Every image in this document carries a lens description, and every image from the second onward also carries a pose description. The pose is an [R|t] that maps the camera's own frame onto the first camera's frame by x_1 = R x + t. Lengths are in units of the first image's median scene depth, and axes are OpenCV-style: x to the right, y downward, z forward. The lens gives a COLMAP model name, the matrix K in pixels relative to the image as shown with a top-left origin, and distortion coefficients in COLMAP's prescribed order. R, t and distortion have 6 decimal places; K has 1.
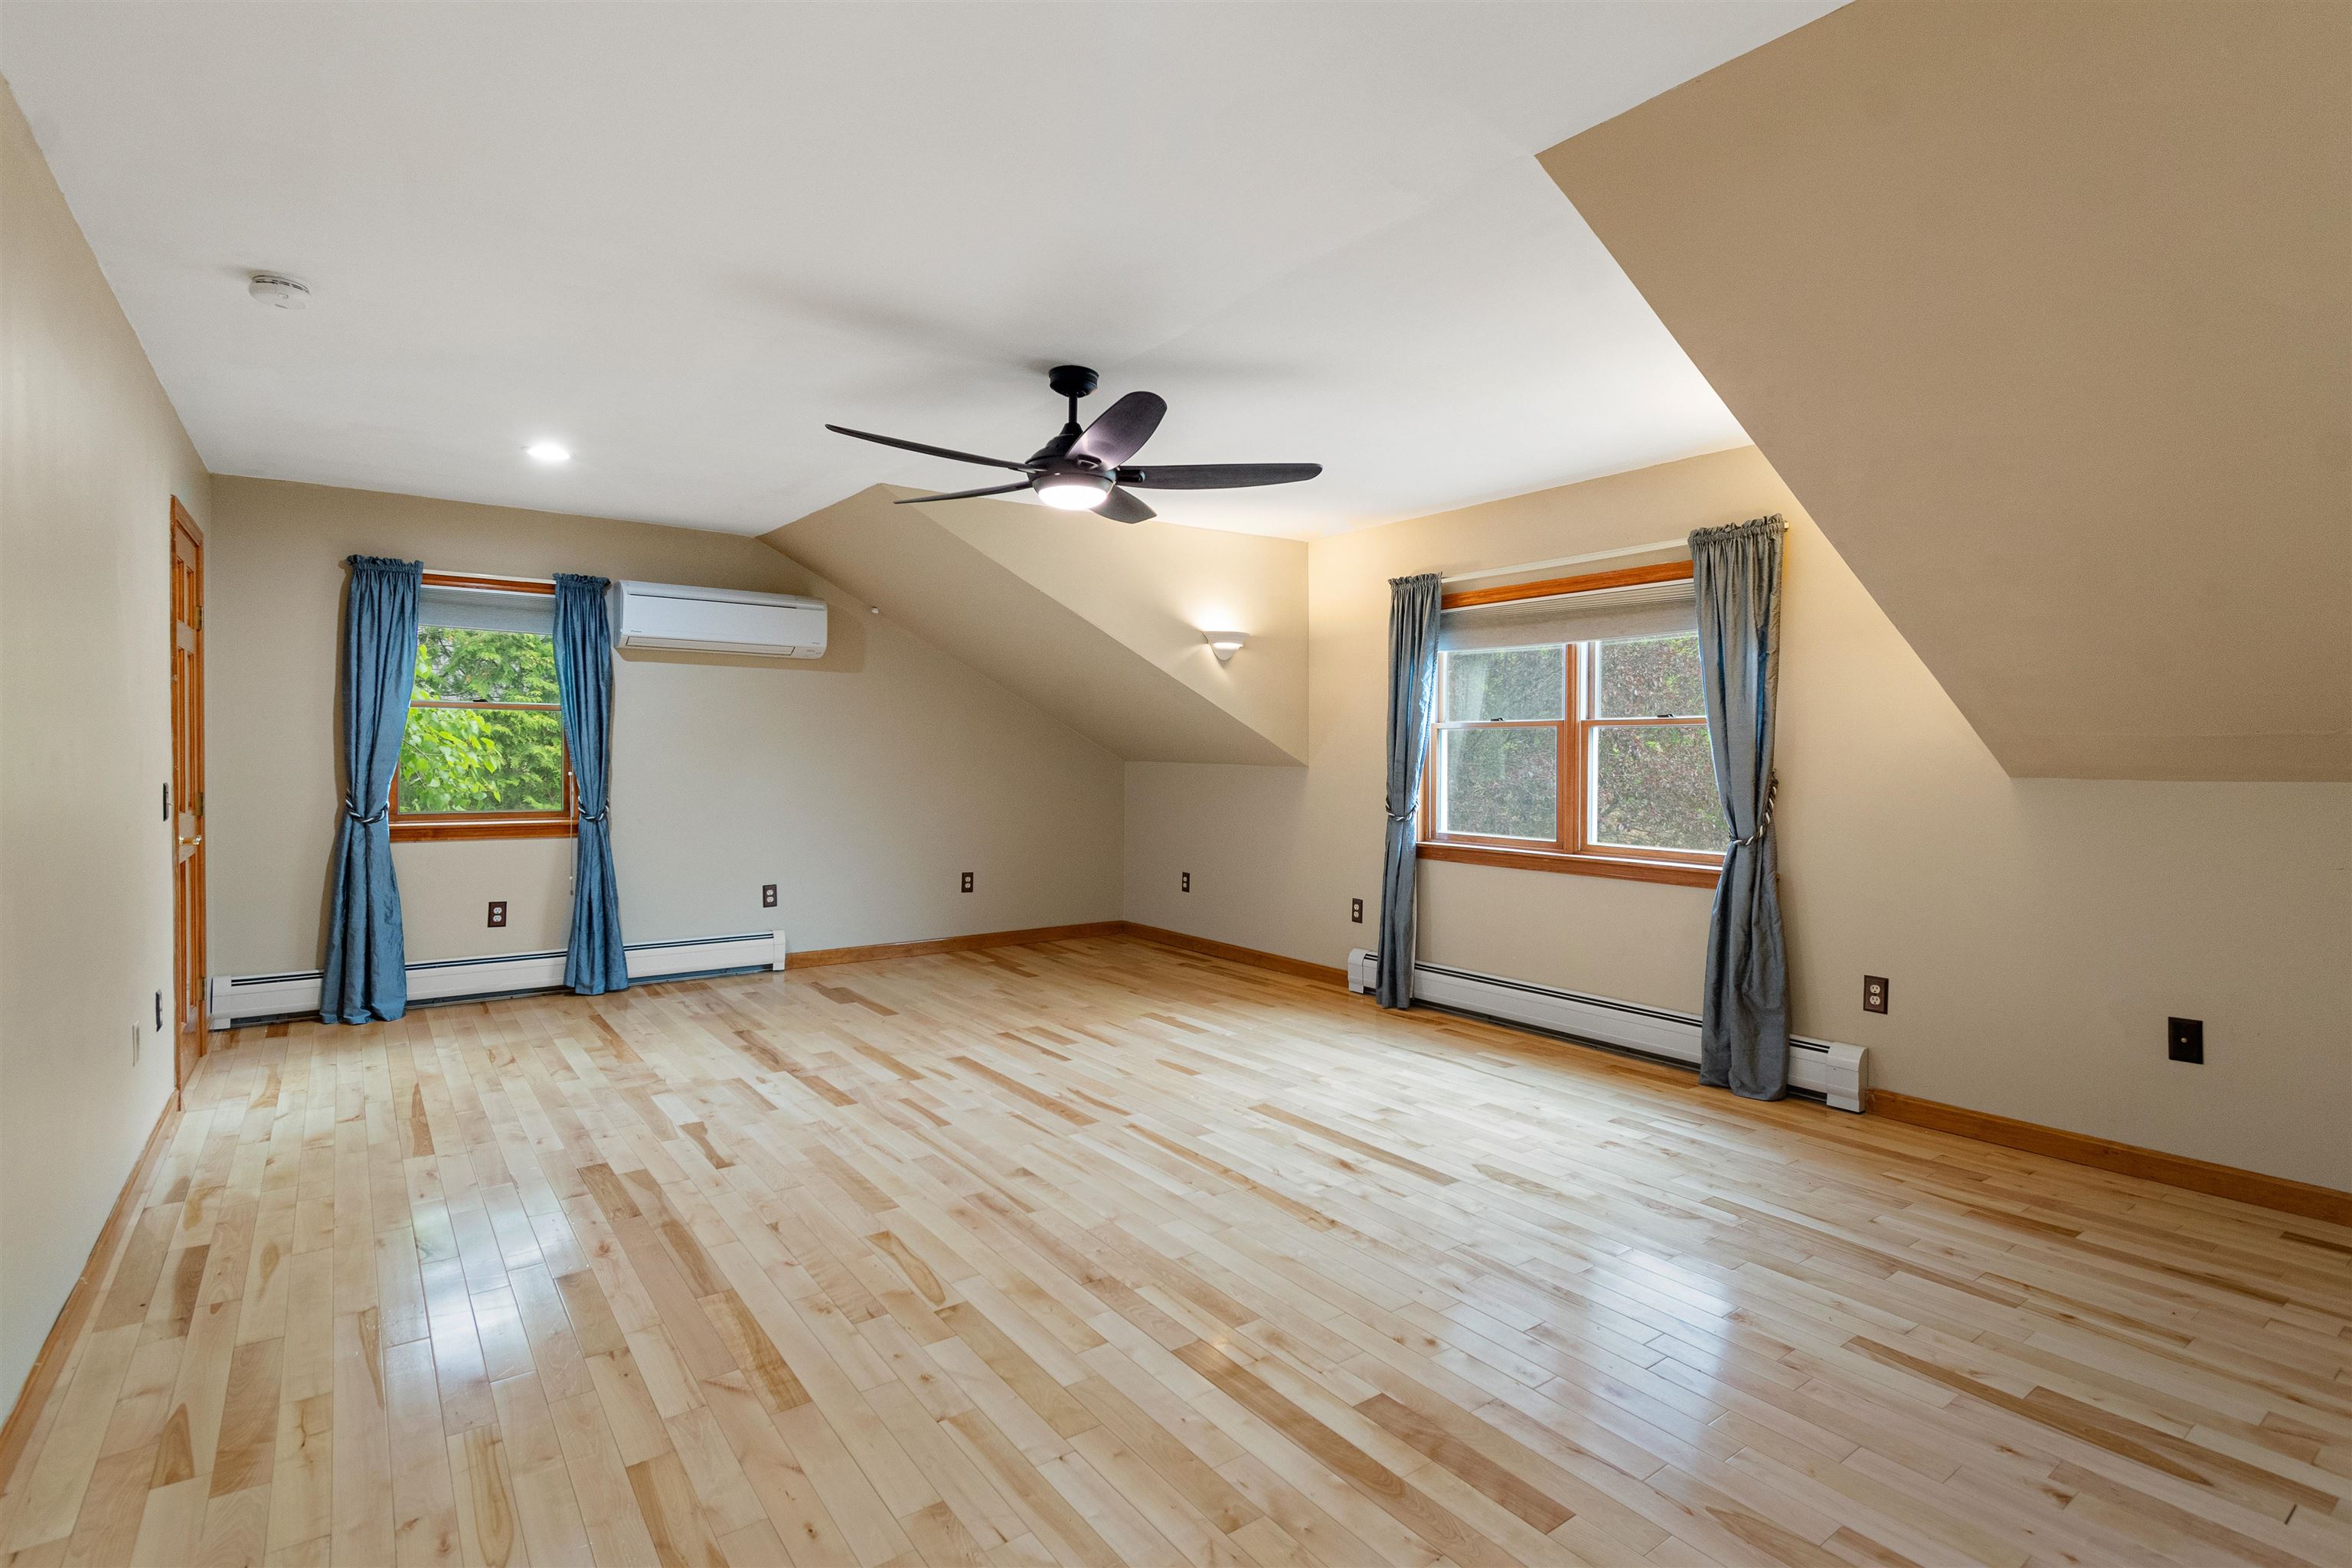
lens RADIAL K [[1149.9, 0, 1185.2], [0, 1149.9, 768.1], [0, 0, 1]] dist [0.000616, -0.001459]
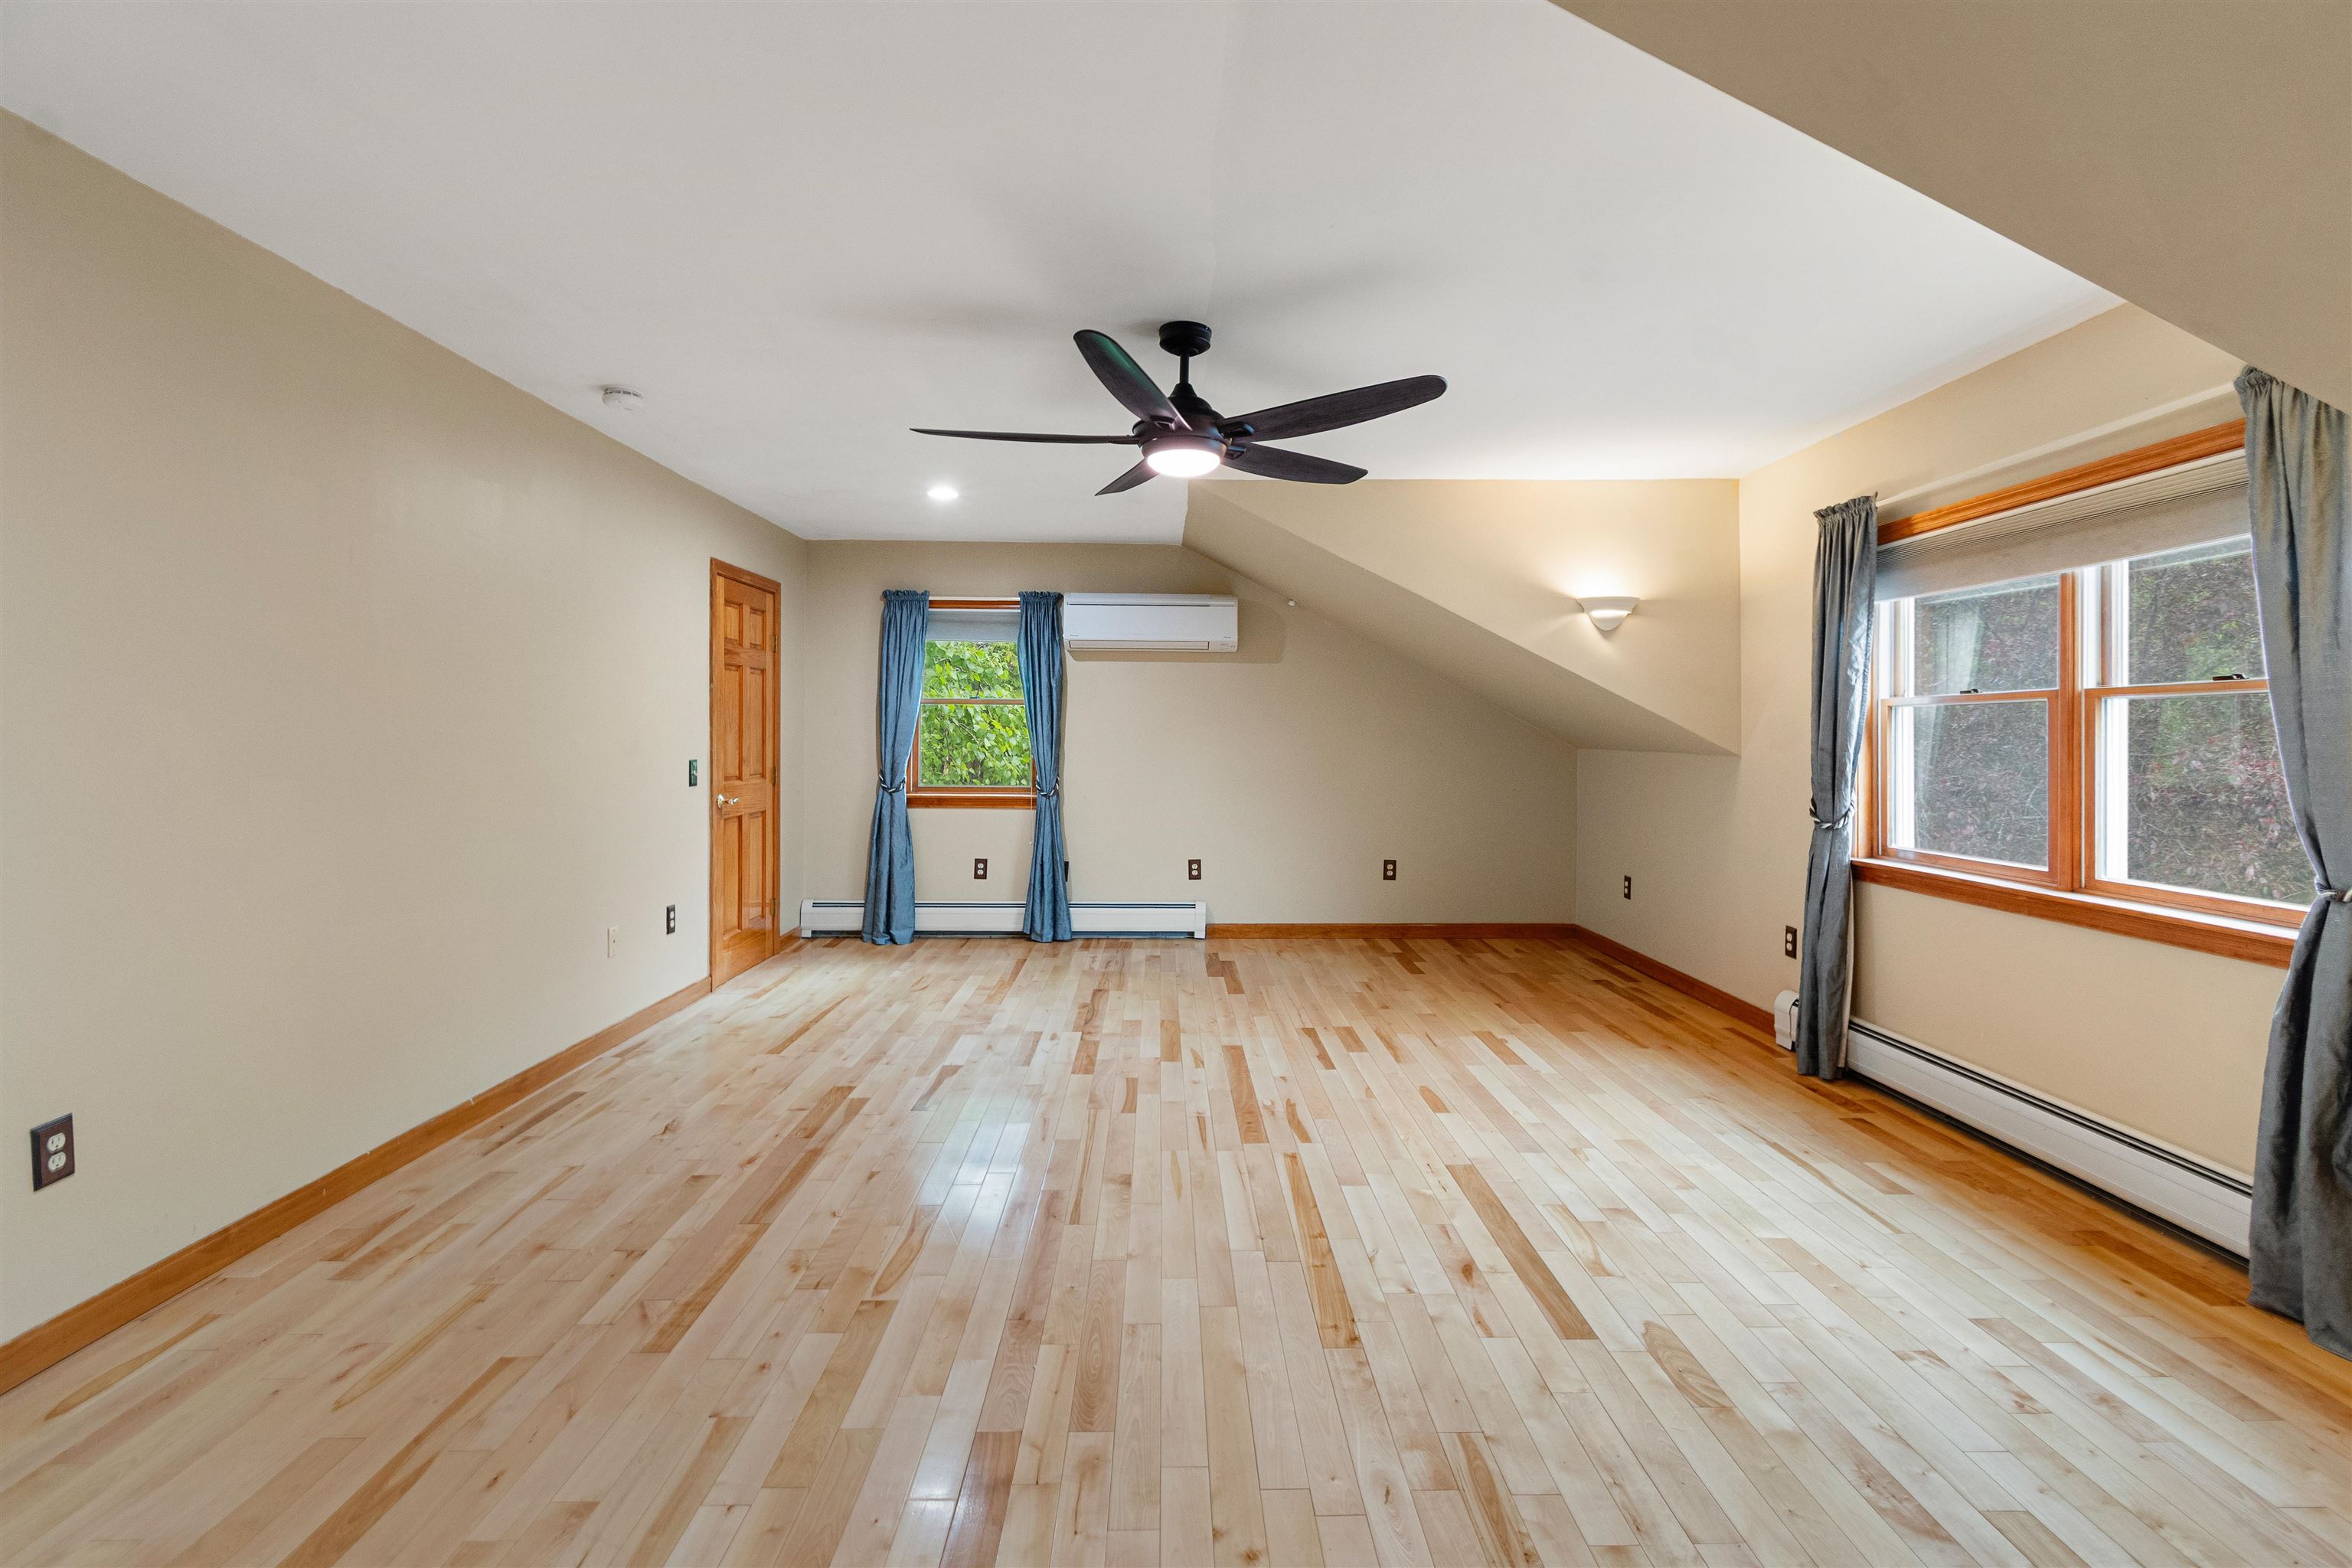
lens RADIAL K [[1061.8, 0, 1180.8], [0, 1061.8, 740.9], [0, 0, 1]] dist [0.002267, -0.001200]
pose [[0.815473, 0.000631, -0.578794, 0.315656], [-0.008053, 0.999915, -0.010256, -0.001857], [0.578739, 0.013025, 0.815409, 0.238965]]
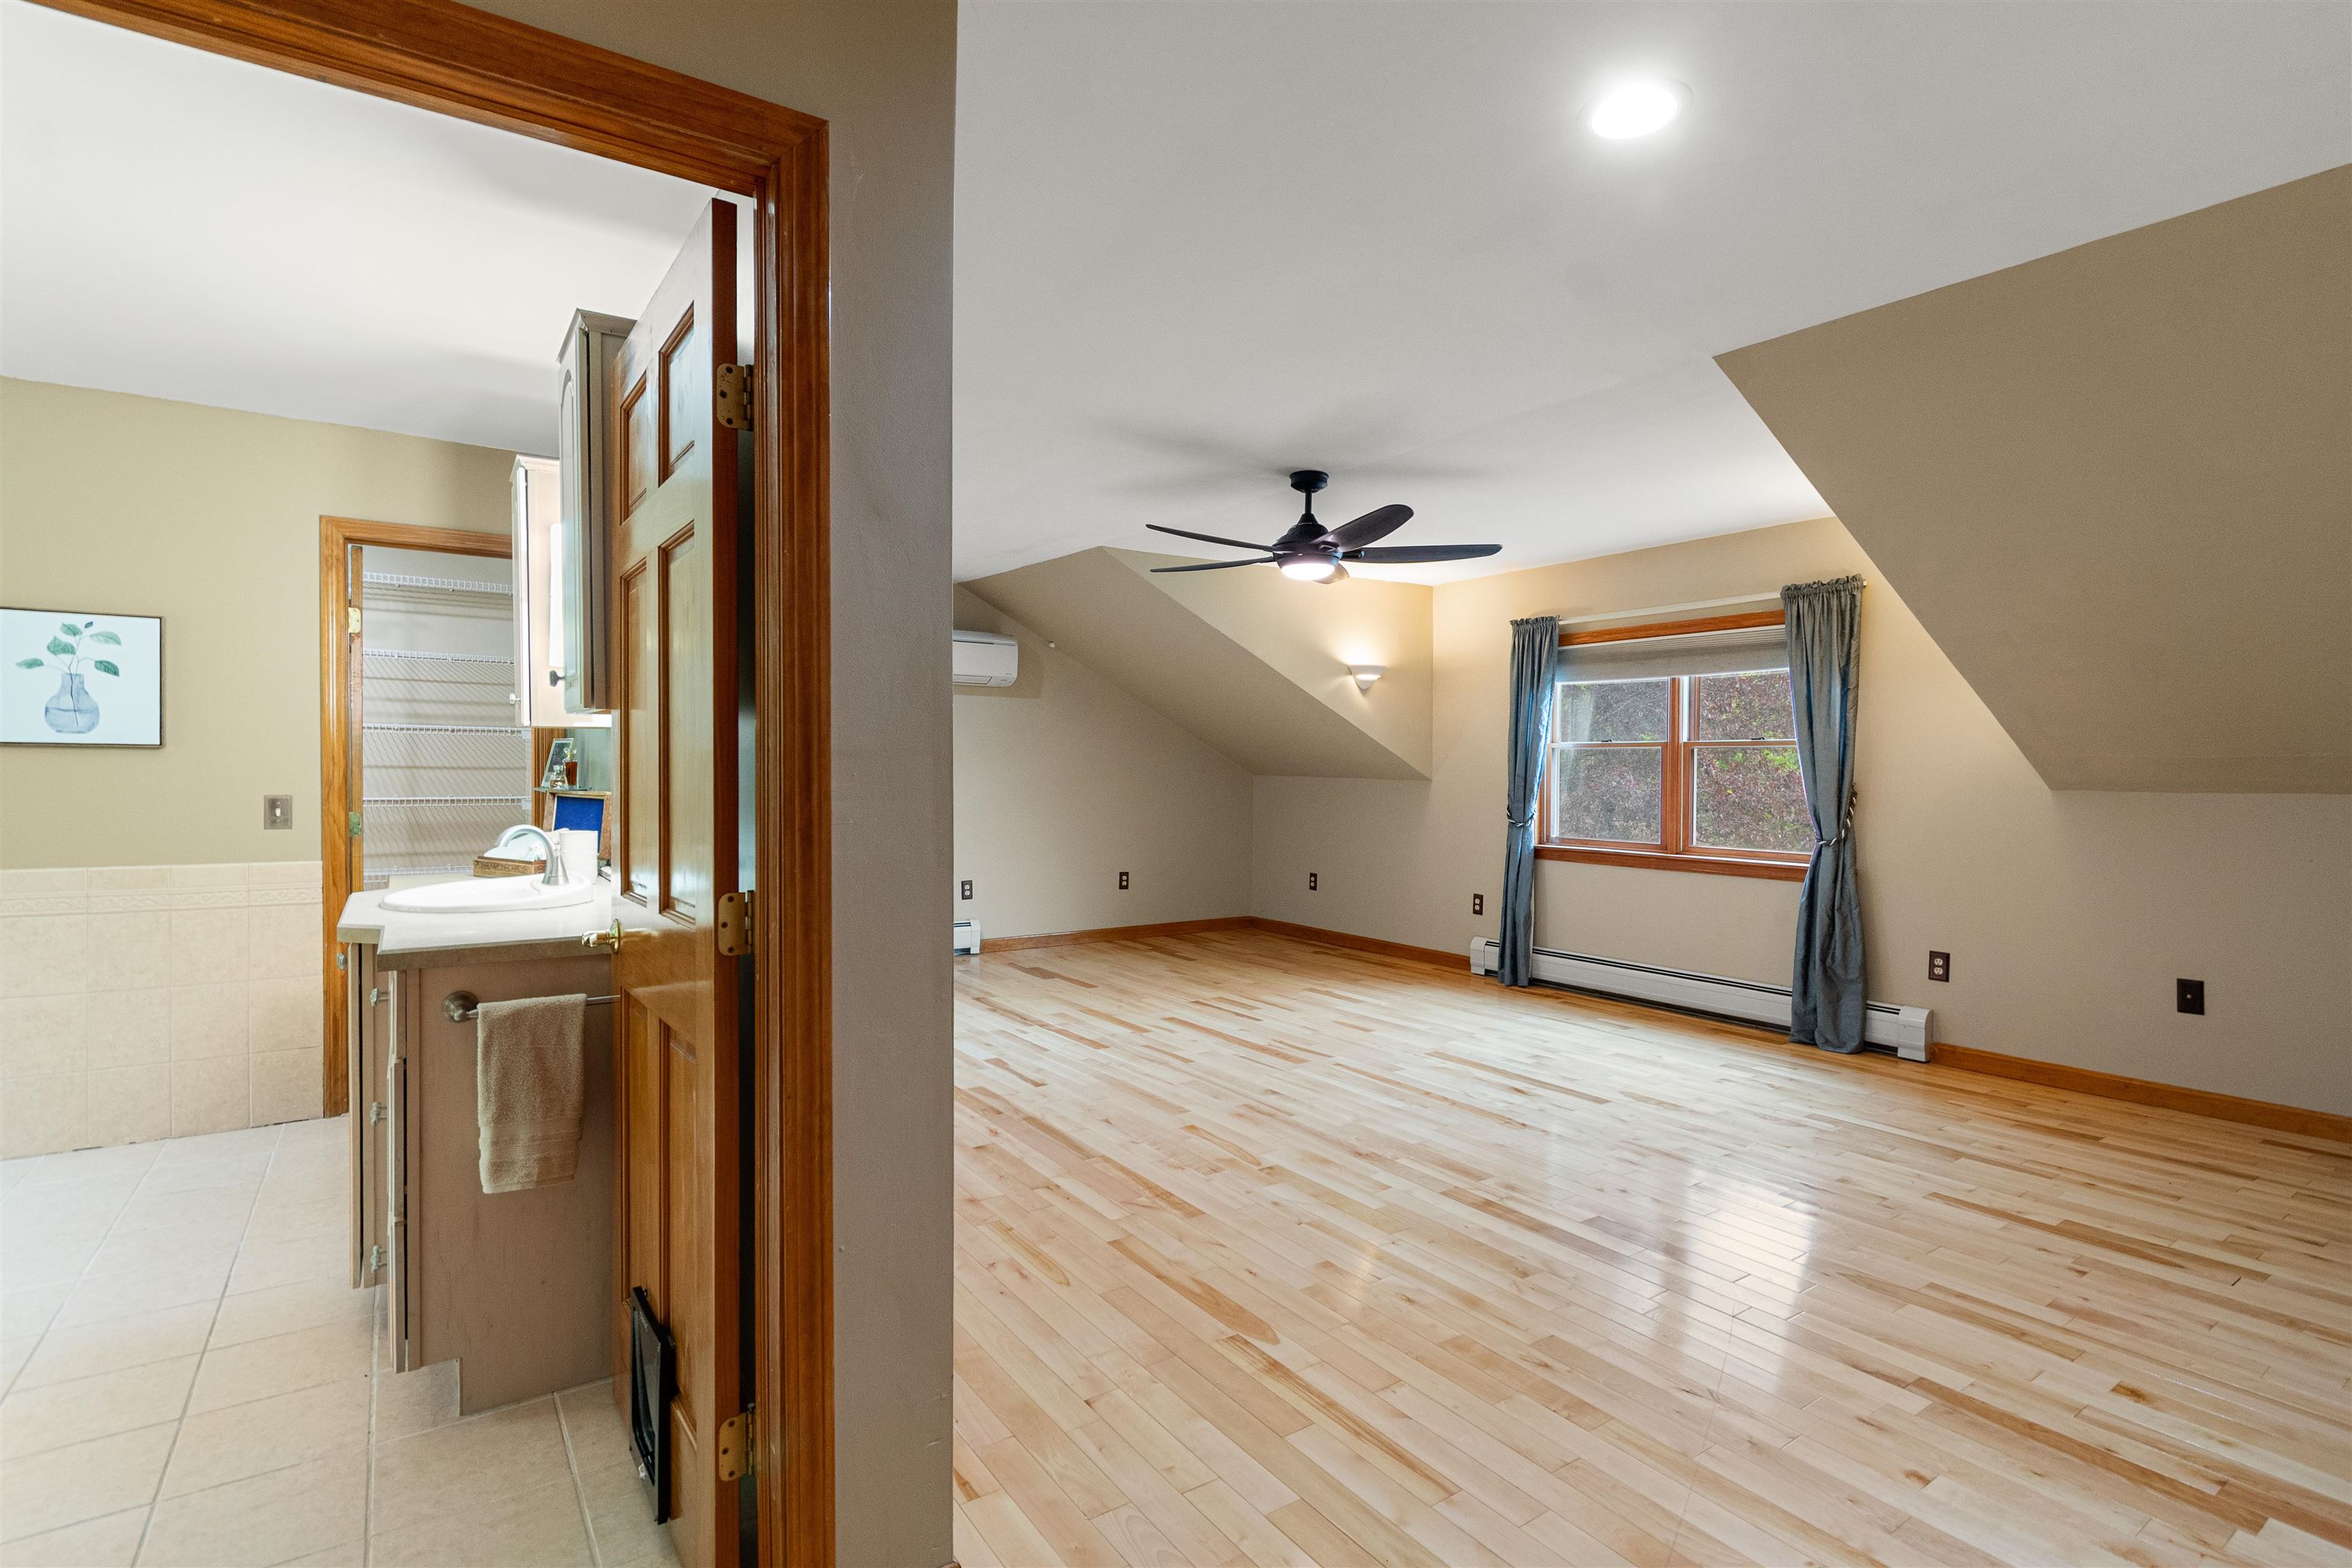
lens RADIAL K [[1146.8, 0, 1176.0], [0, 1146.8, 784.0], [0, 0, 1]] dist [-0.002395, -0.000657]
pose [[0.999395, 0.002140, -0.034720, -0.158994], [-0.002084, 0.999996, 0.001648, 0.001401], [0.034723, -0.001574, 0.999396, -0.231749]]
